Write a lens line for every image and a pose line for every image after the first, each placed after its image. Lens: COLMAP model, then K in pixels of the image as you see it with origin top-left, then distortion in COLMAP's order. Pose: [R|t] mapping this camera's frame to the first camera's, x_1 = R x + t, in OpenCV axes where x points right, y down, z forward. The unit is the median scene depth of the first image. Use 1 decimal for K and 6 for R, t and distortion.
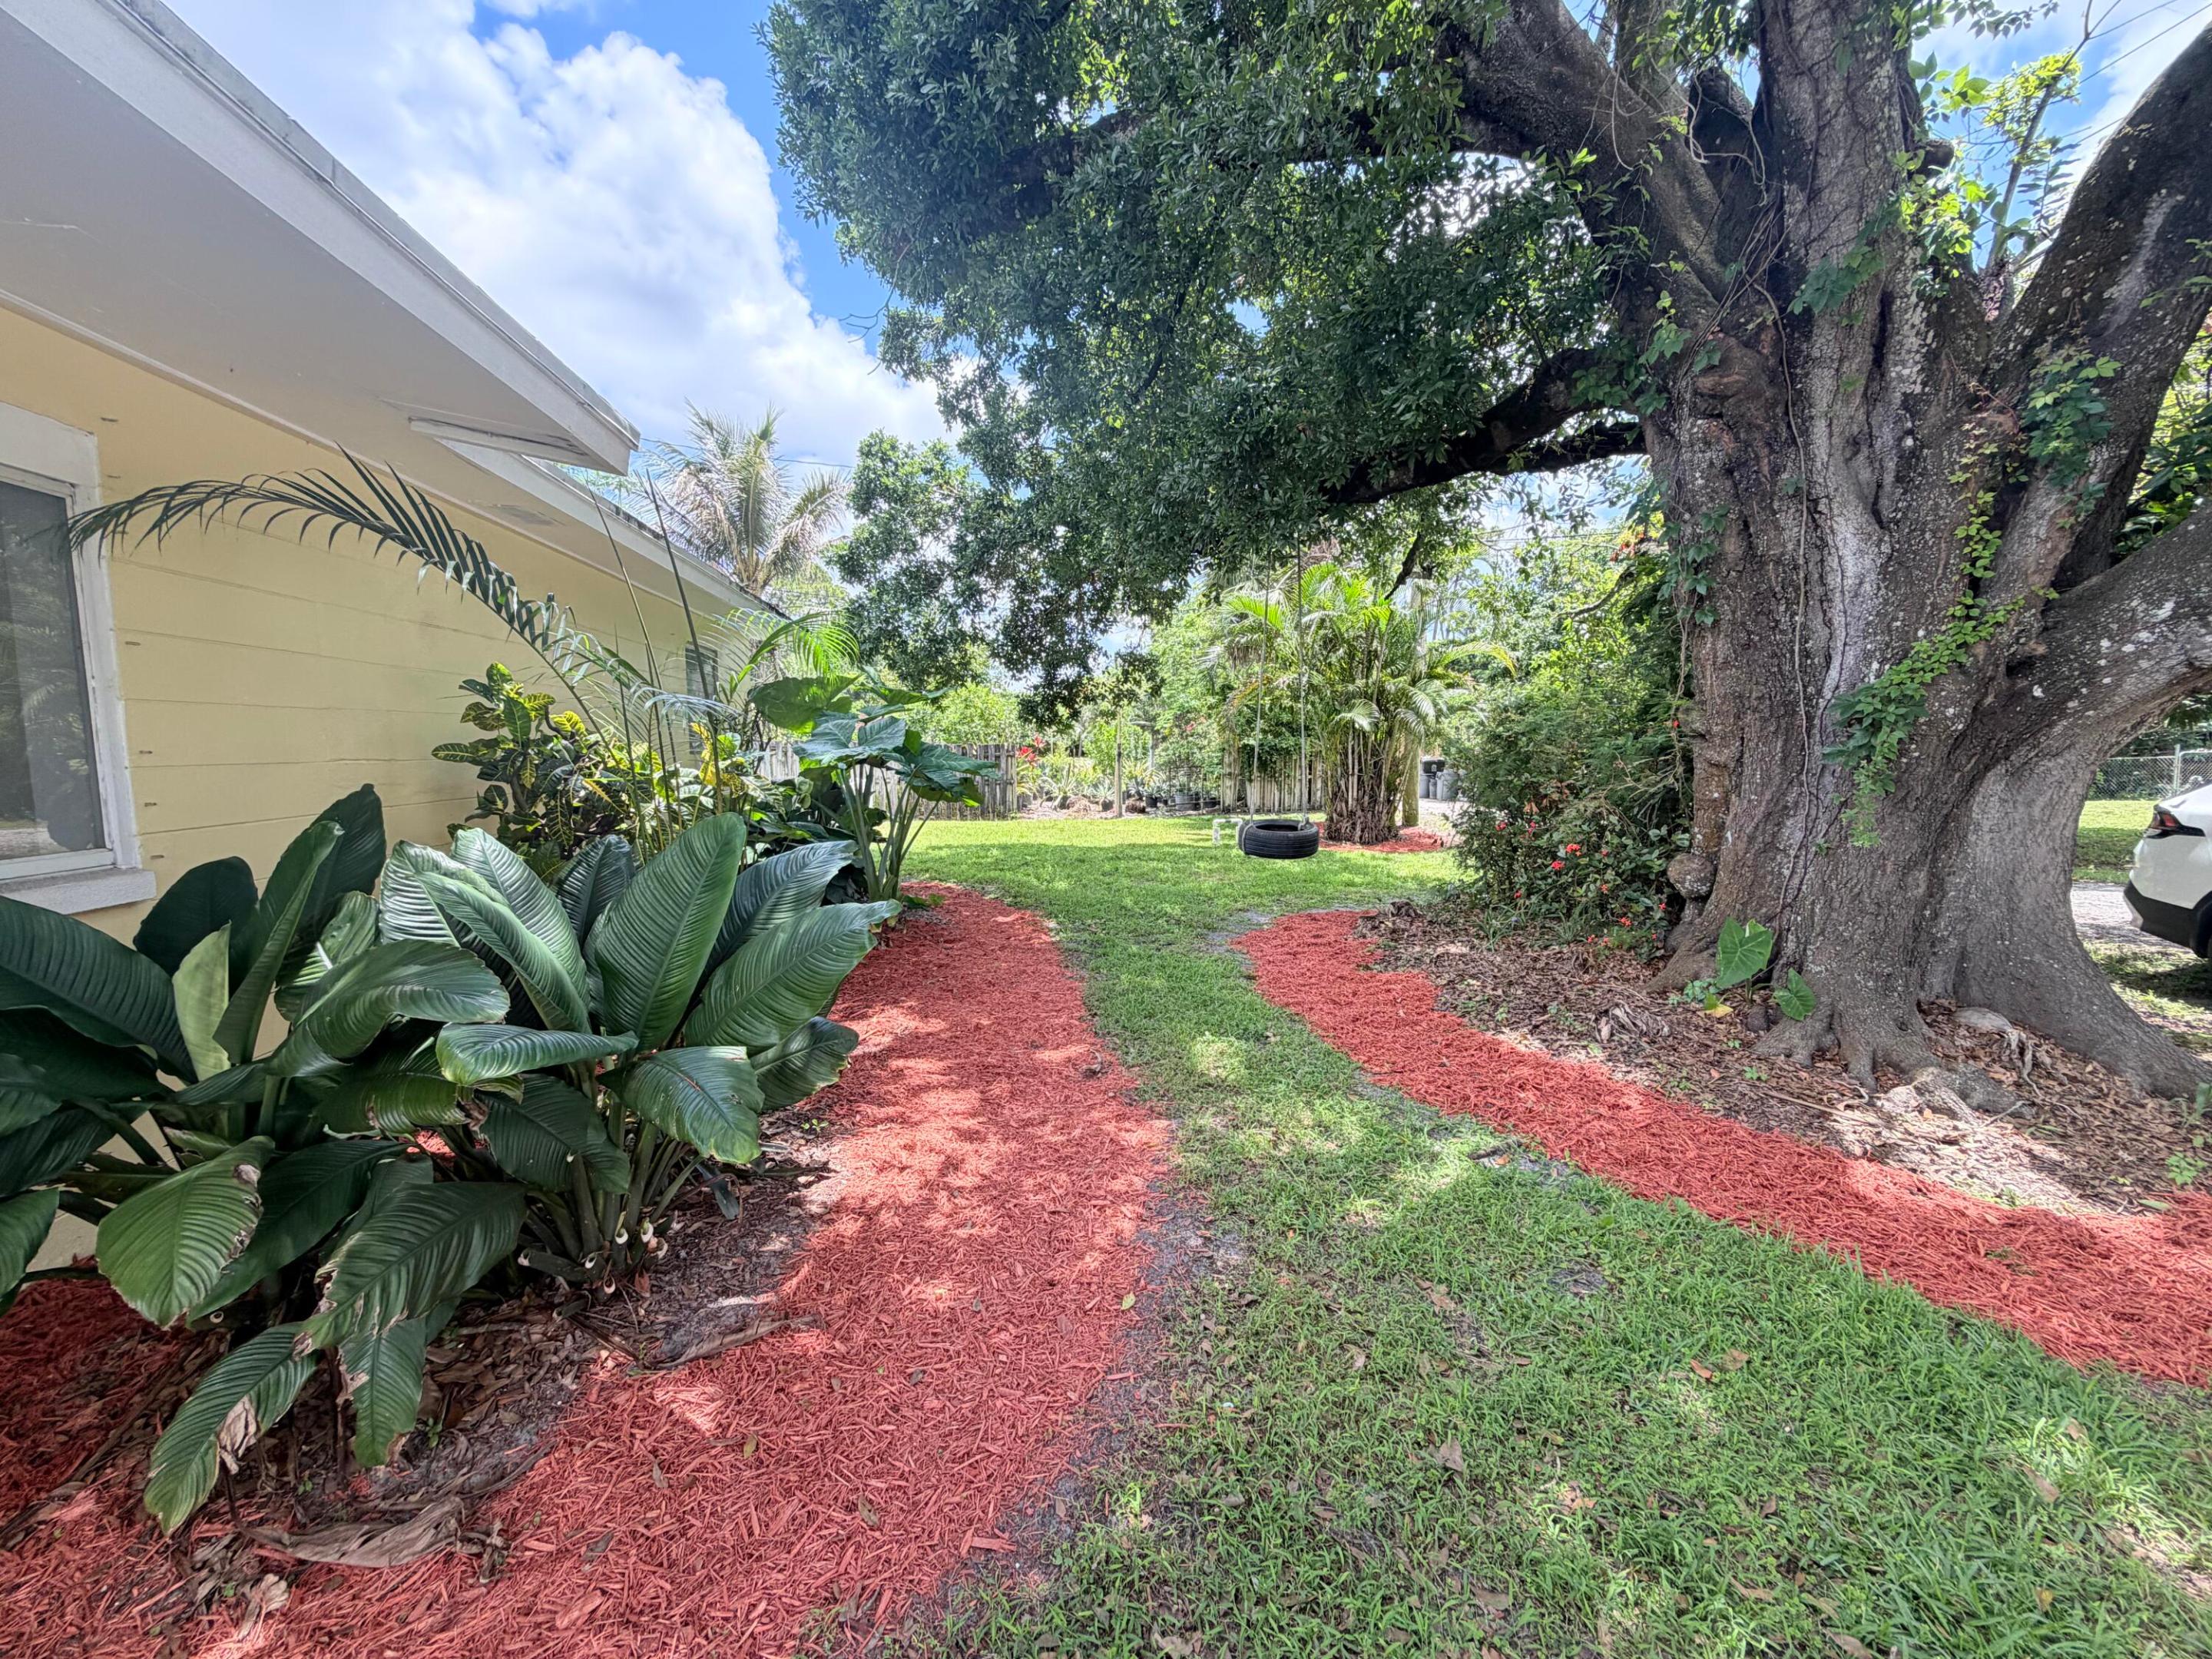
lens RADIAL K [[879.2, 0, 1092.8], [0, 879.2, 838.4], [0, 0, 1]] dist [-0.000746, 0.000986]
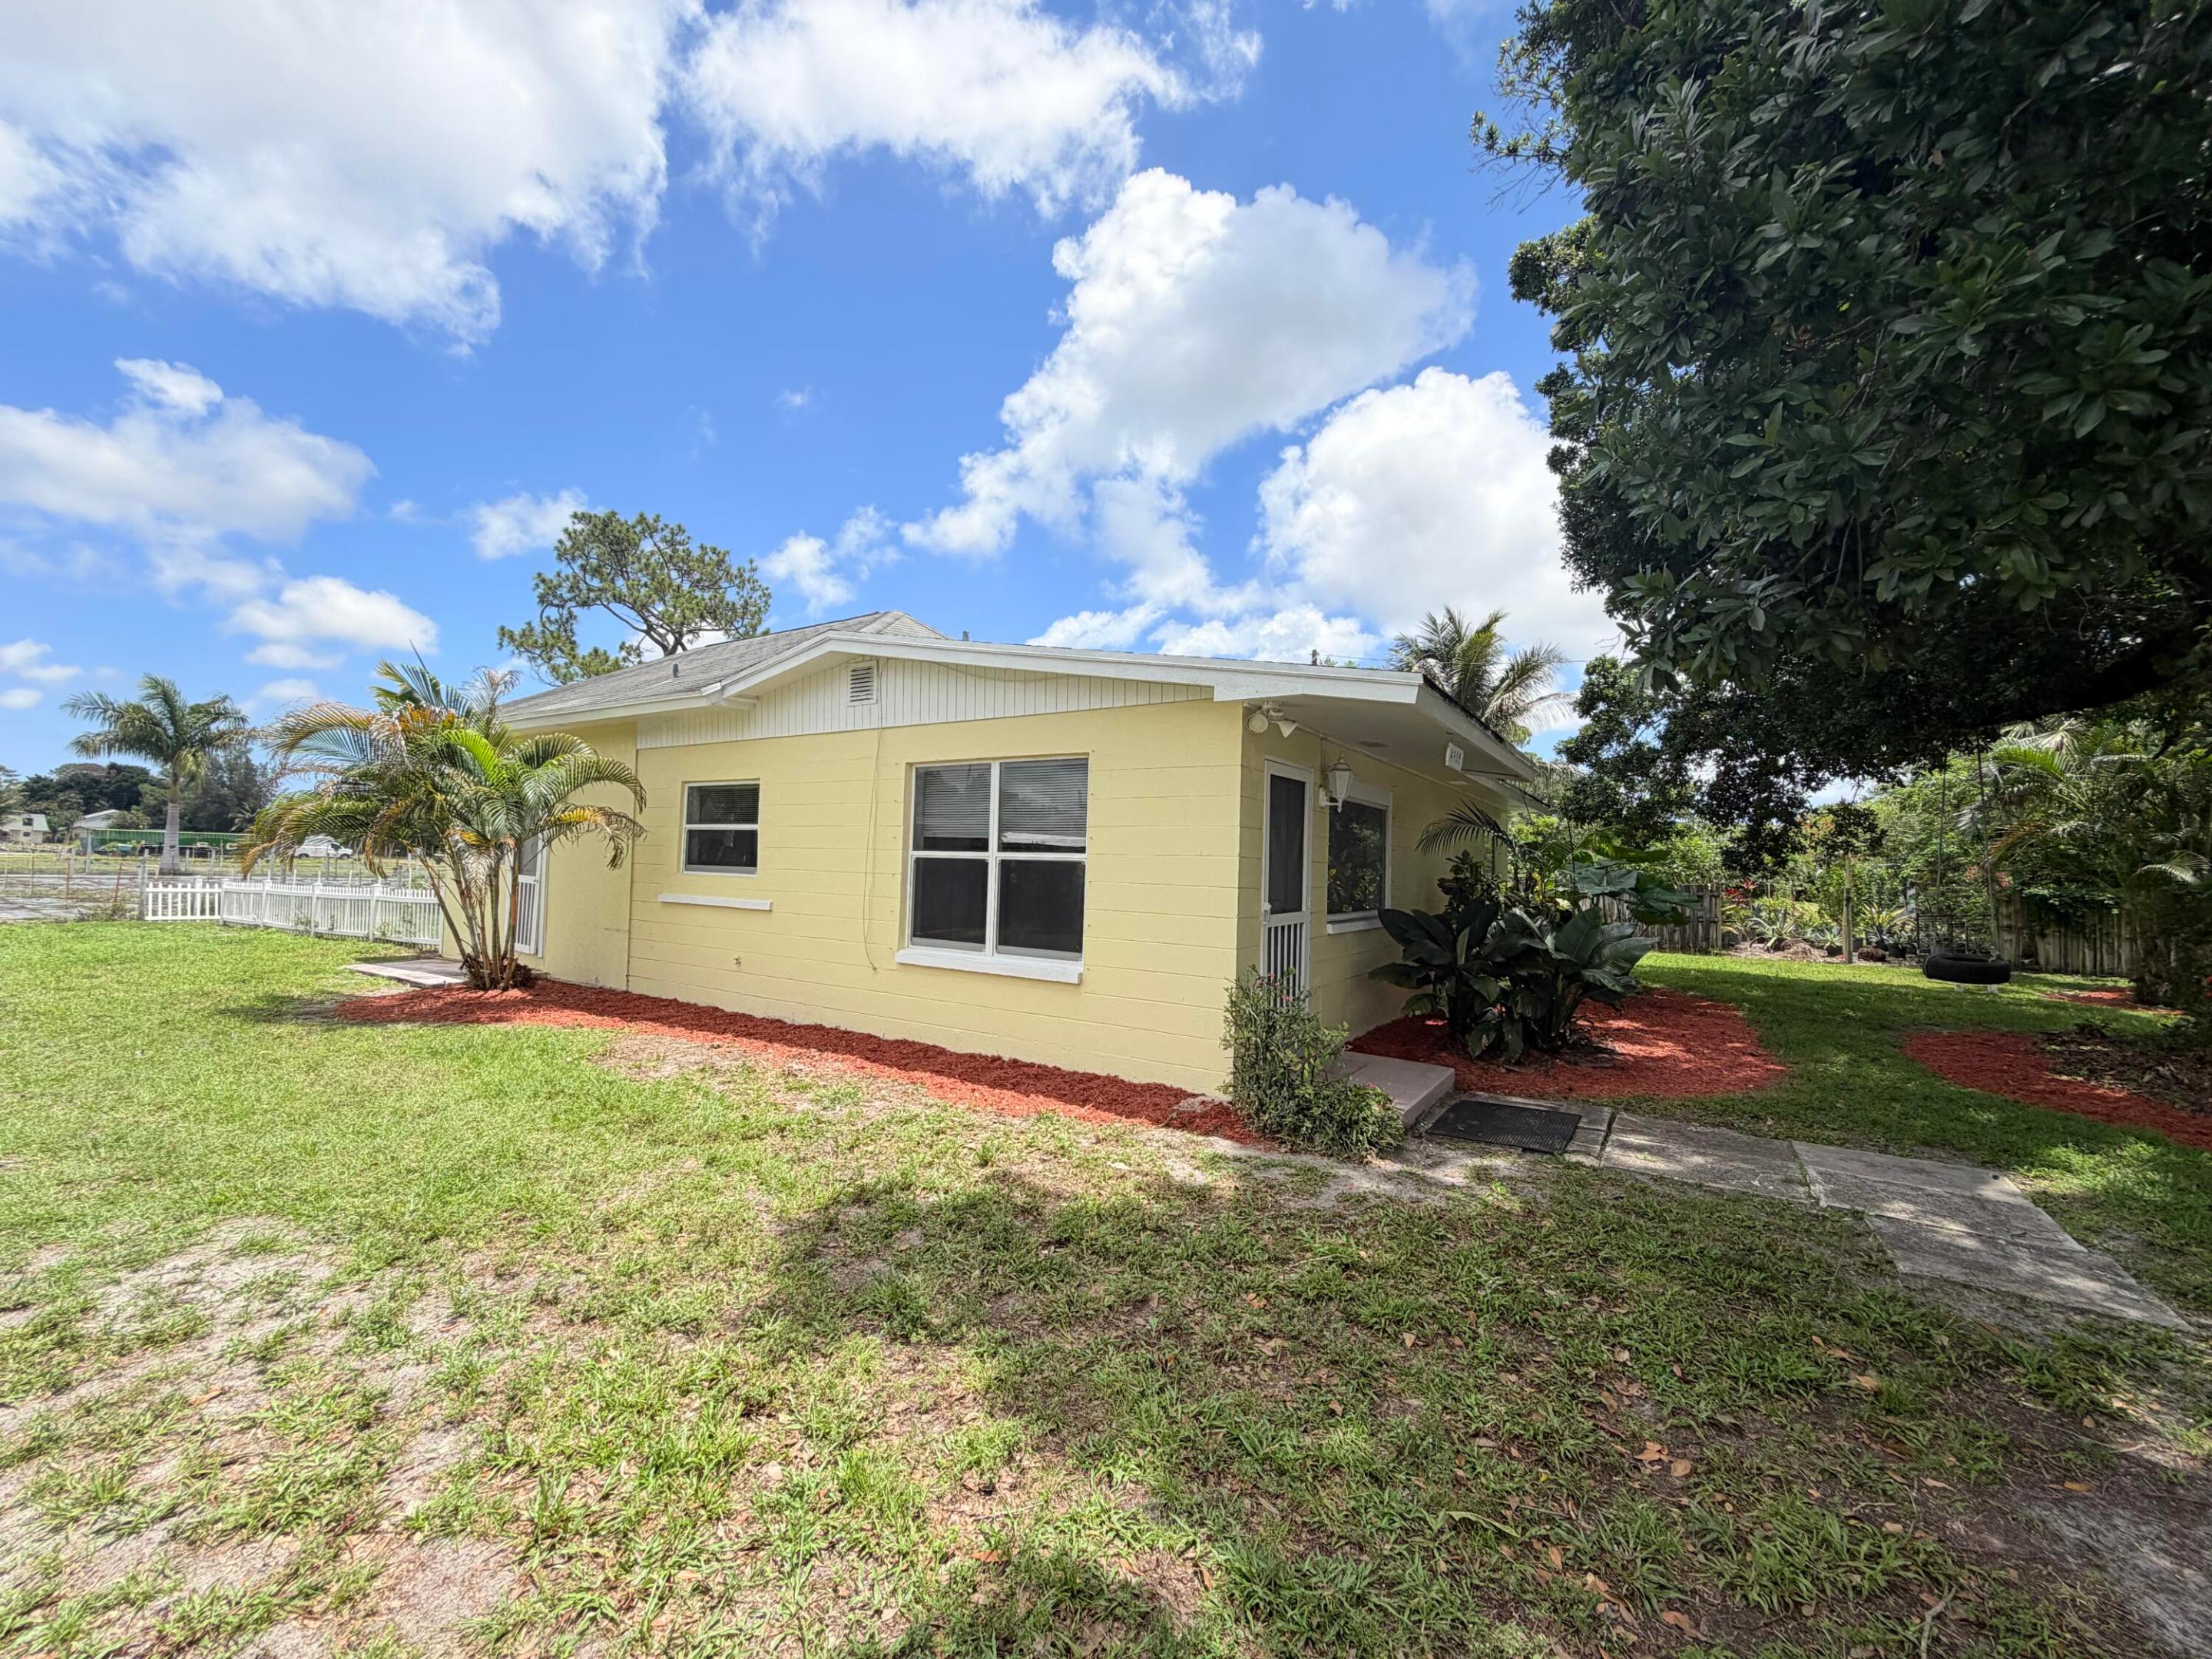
lens RADIAL K [[879.2, 0, 1092.8], [0, 879.2, 838.4], [0, 0, 1]] dist [-0.000746, 0.000986]
pose [[0.757292, -0.001041, -0.653075, 0.061679], [-0.095695, 0.989028, -0.112542, 0.057808], [0.646027, 0.147723, 0.748884, -0.583269]]
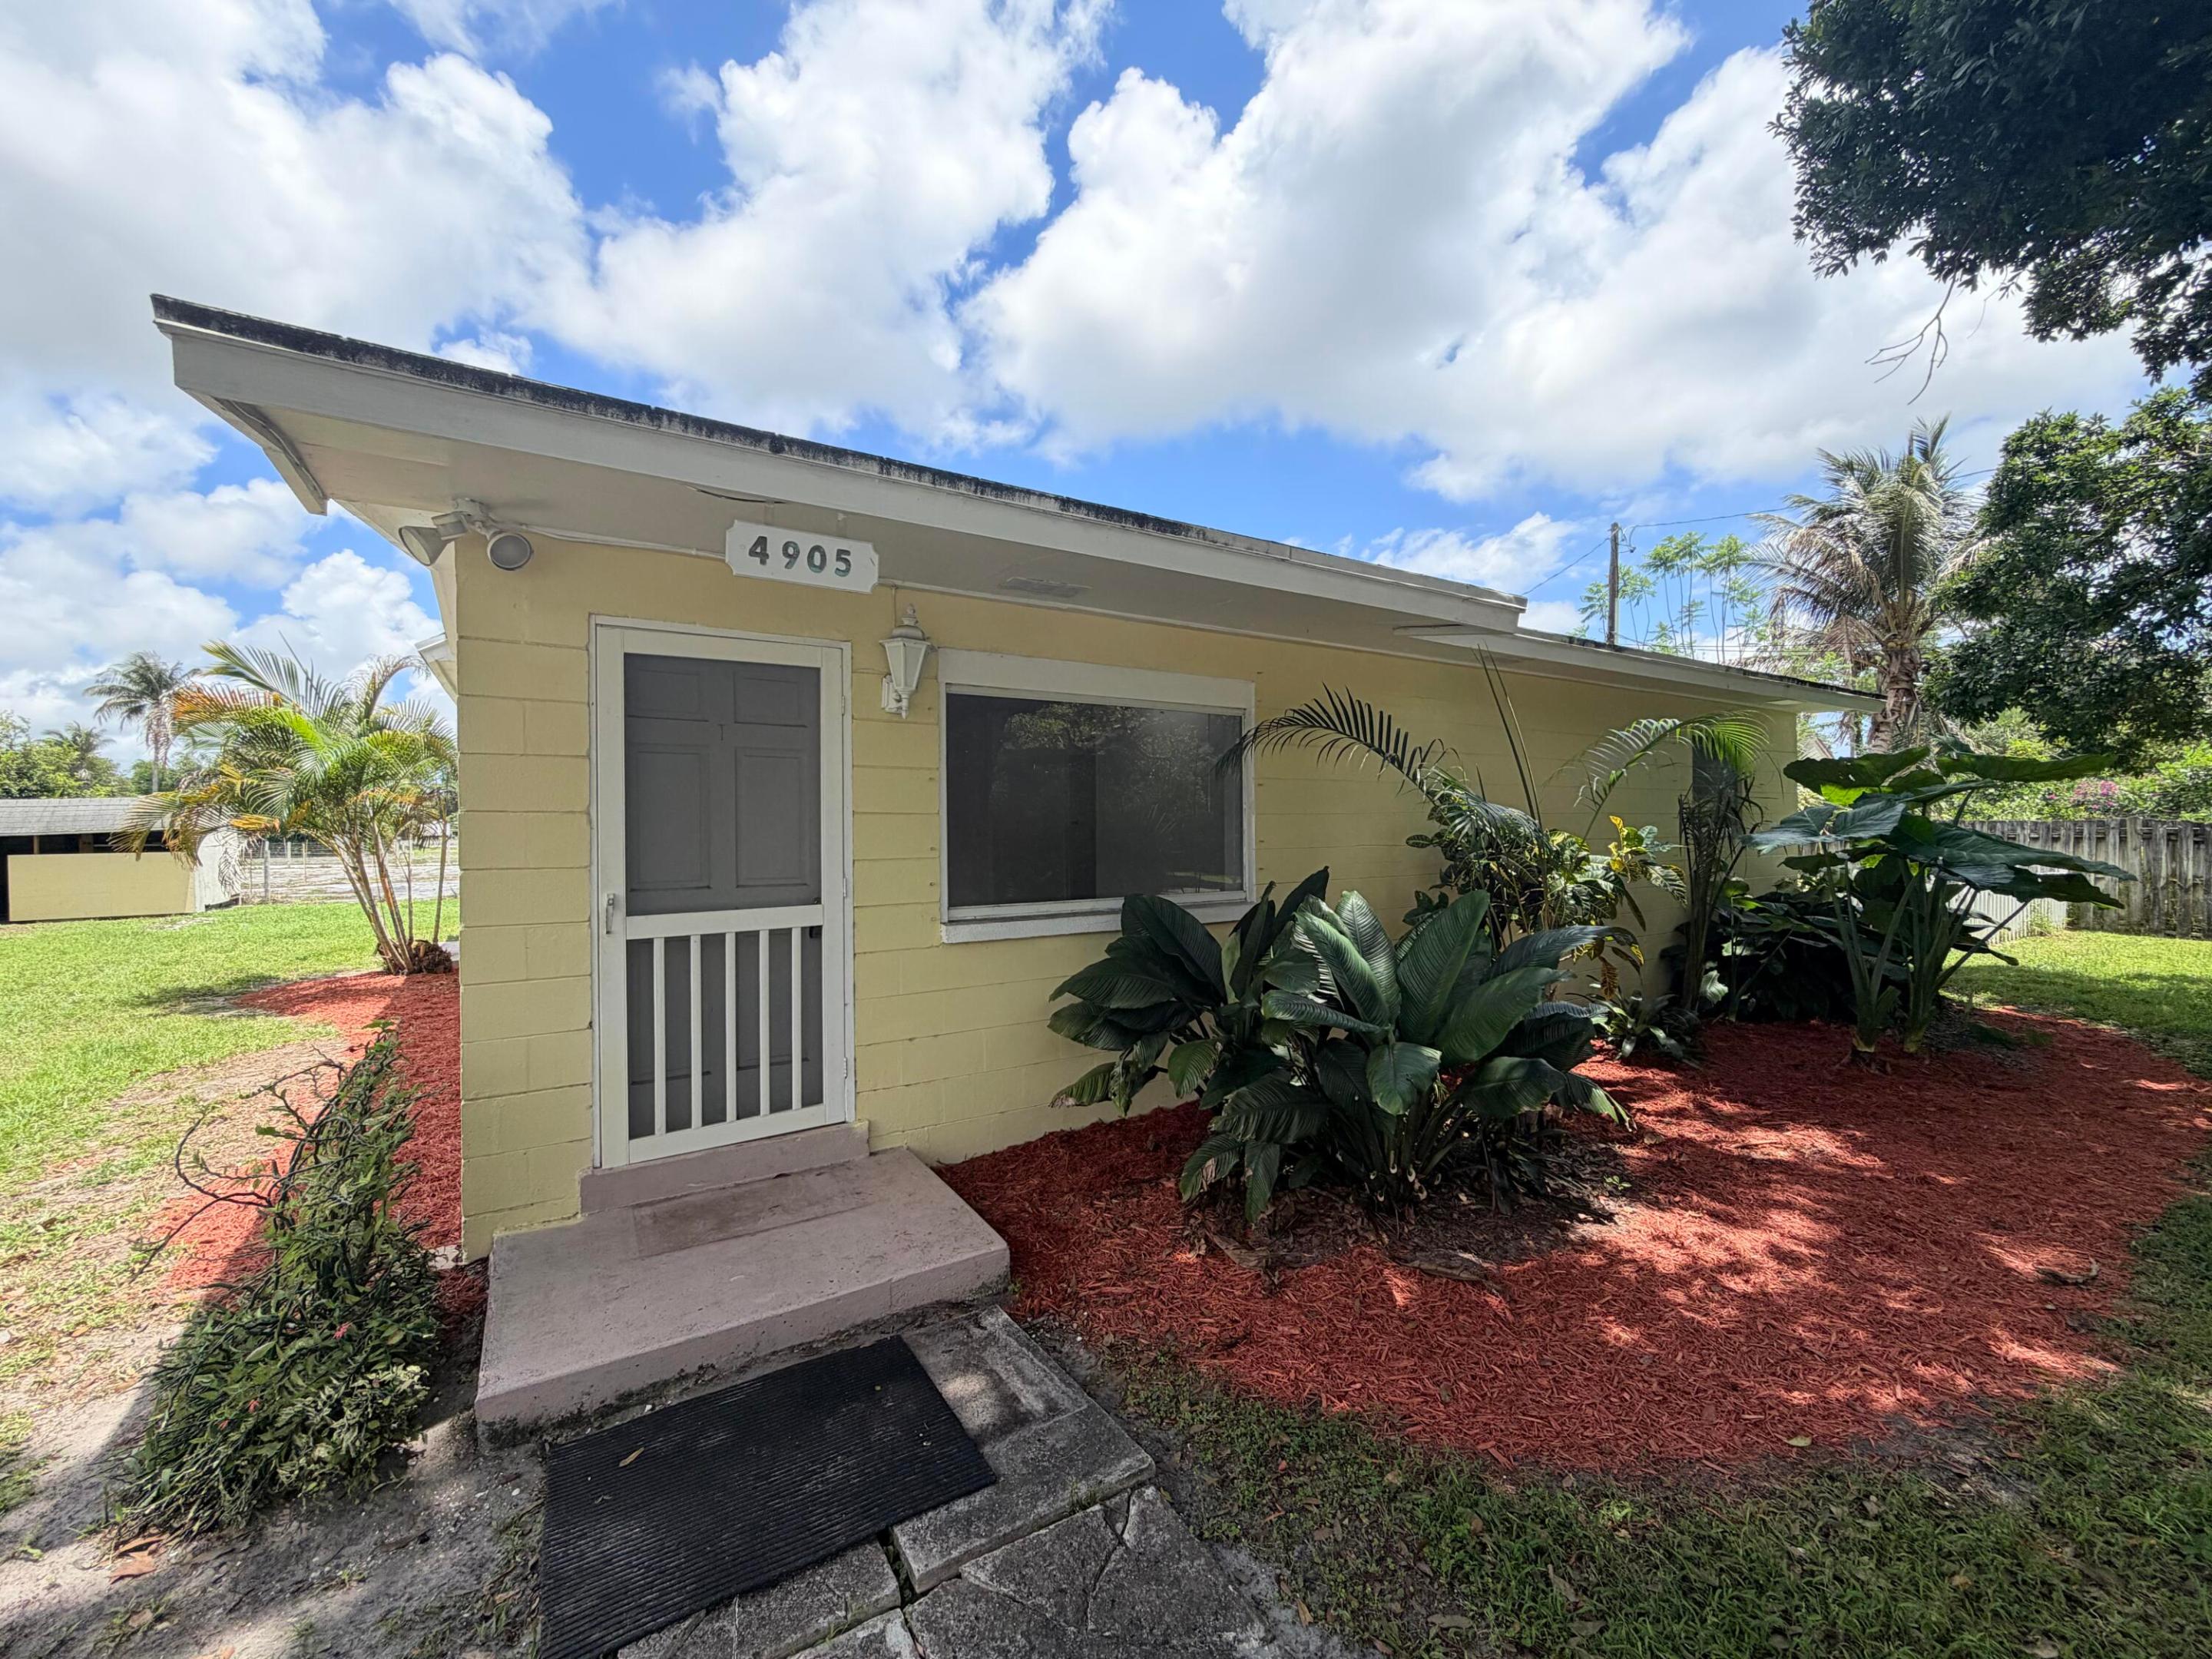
lens RADIAL K [[875.1, 0, 1093.2], [0, 875.1, 839.2], [0, 0, 1]] dist [-0.000118, 0.000154]
pose [[0.415682, 0.006405, -0.909488, 0.122431], [-0.087507, 0.995618, -0.032984, -0.002277], [0.905291, 0.093298, 0.414420, -0.026843]]
